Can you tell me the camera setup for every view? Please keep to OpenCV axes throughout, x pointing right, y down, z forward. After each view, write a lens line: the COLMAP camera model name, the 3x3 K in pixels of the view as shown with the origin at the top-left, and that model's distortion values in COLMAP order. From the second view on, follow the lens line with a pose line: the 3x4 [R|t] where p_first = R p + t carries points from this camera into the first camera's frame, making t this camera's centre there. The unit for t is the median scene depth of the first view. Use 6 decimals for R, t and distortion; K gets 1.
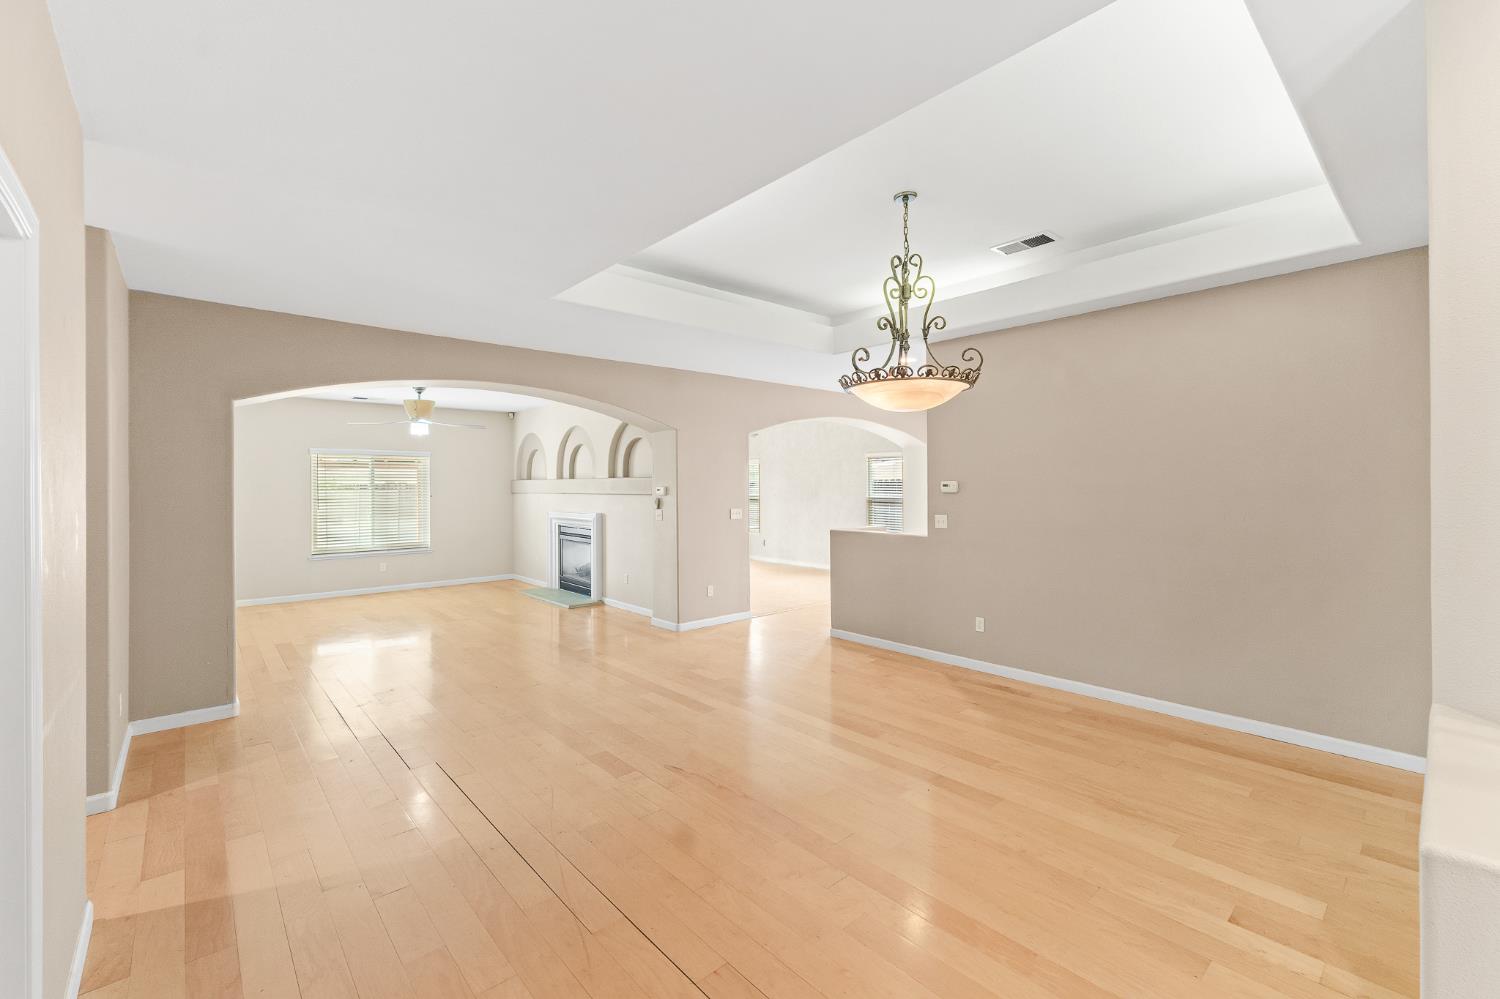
lens RADIAL K [[648.6, 0, 750.0], [0, 648.6, 499.5], [0, 0, 1]] dist [-0.000462, -0.000040]
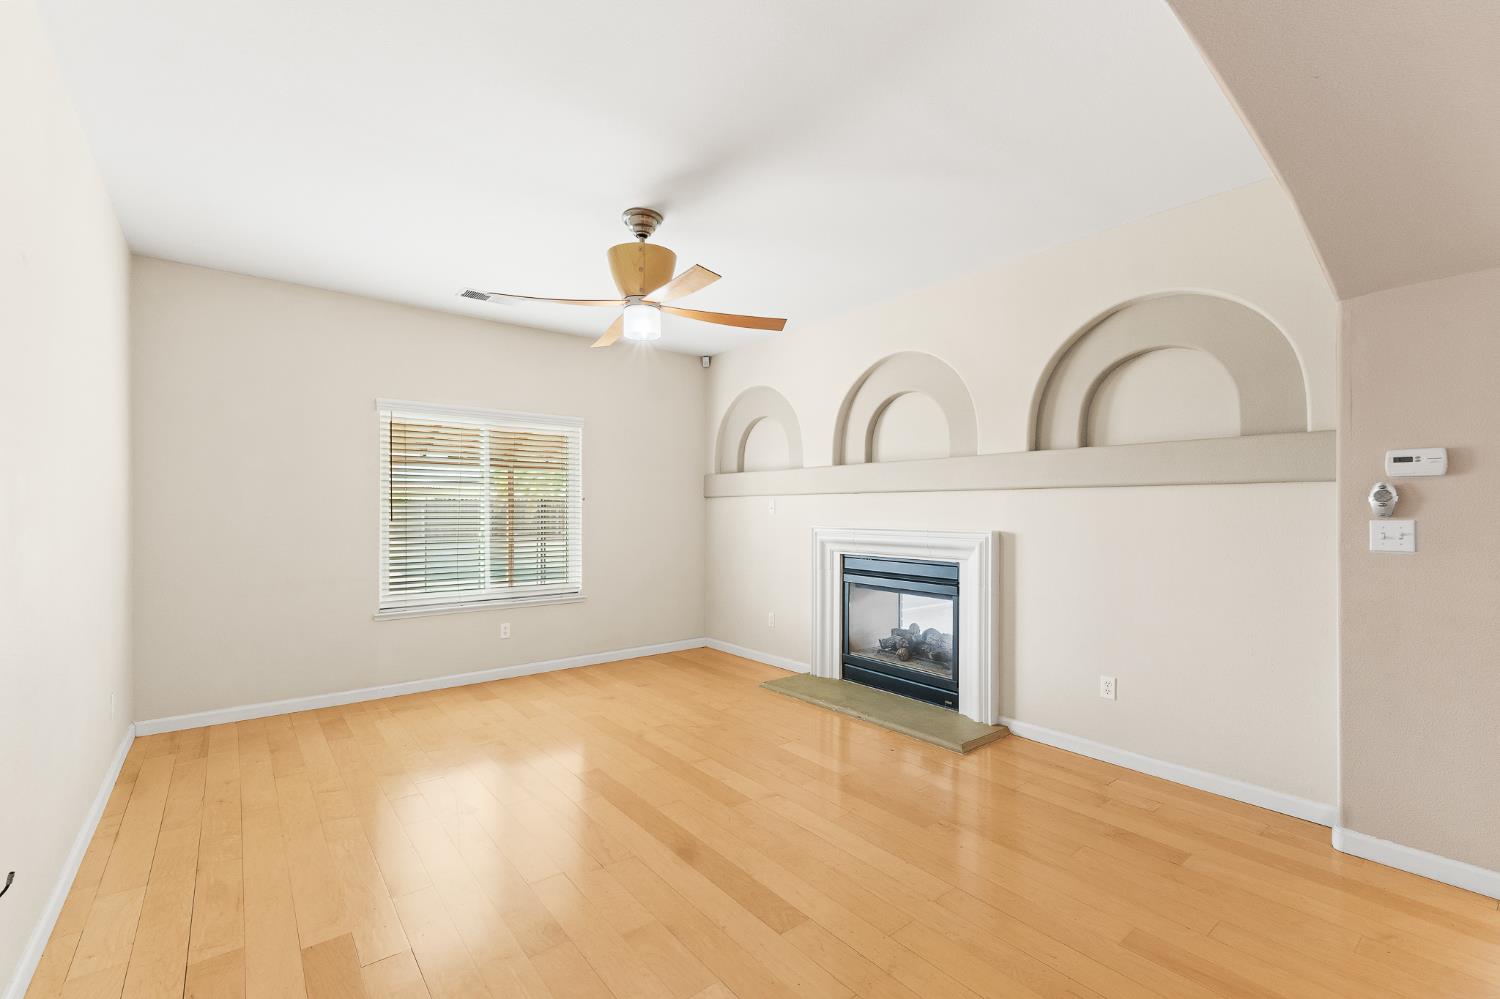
lens RADIAL K [[648.6, 0, 750.0], [0, 648.6, 499.5], [0, 0, 1]] dist [-0.000462, -0.000040]
pose [[0.998251, -0.012175, -0.057856, -0.336576], [0.010840, 0.999669, -0.023334, 0.007048], [0.058121, 0.022666, 0.998052, 0.483537]]
